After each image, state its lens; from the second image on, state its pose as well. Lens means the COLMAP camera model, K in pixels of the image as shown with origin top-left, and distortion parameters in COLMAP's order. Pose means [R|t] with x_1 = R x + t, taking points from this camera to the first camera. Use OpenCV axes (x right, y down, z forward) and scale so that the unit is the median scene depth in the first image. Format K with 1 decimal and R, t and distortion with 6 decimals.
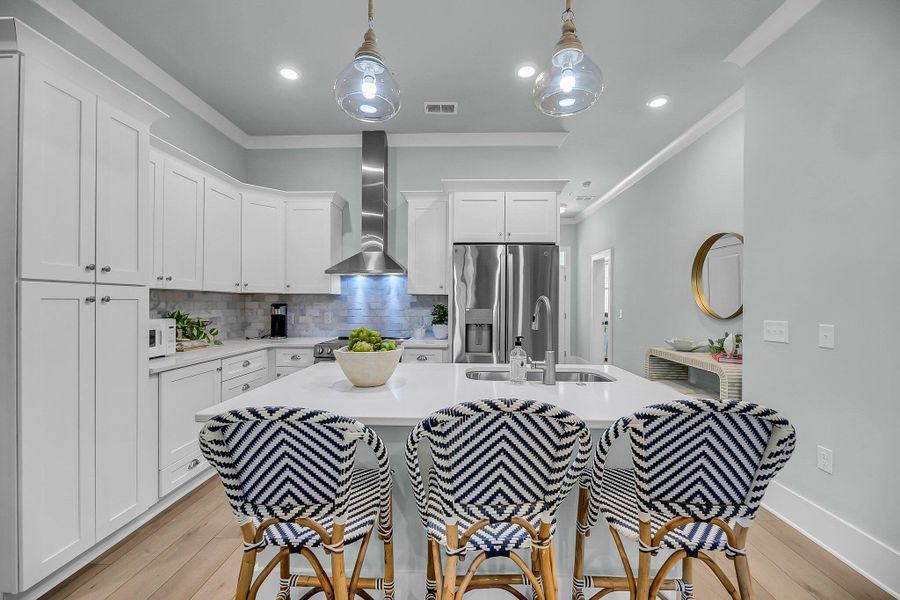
lens RADIAL K [[384.1, 0, 450.0], [0, 384.1, 300.0], [0, 0, 1]] dist [0.001315, 0.000065]
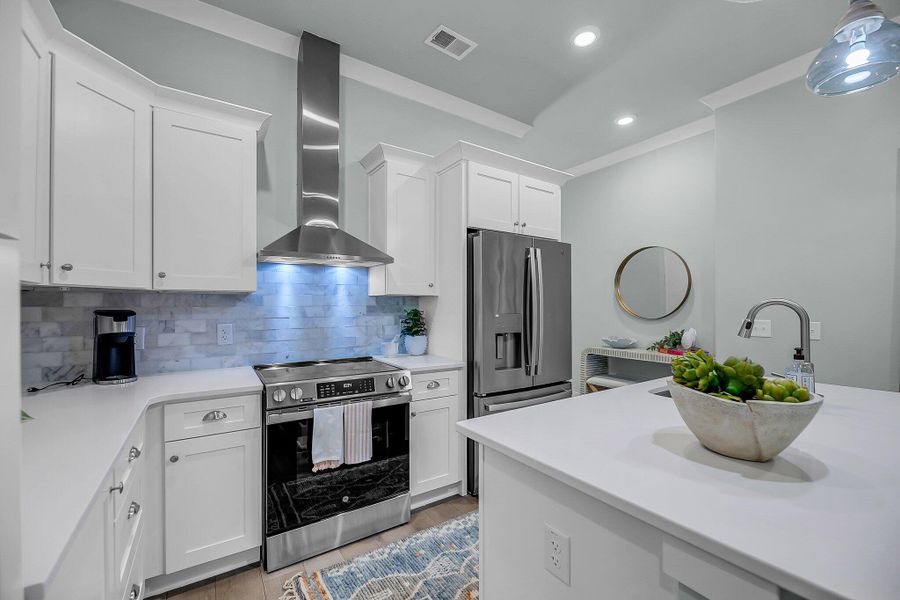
lens RADIAL K [[375.8, 0, 467.8], [0, 375.8, 300.9], [0, 0, 1]] dist [-0.001766, 0.000058]
pose [[0.797656, 0.004315, 0.603097, -0.373873], [-0.000424, 0.999978, -0.006594, 0.000726], [-0.603112, 0.005005, 0.797641, 0.348084]]
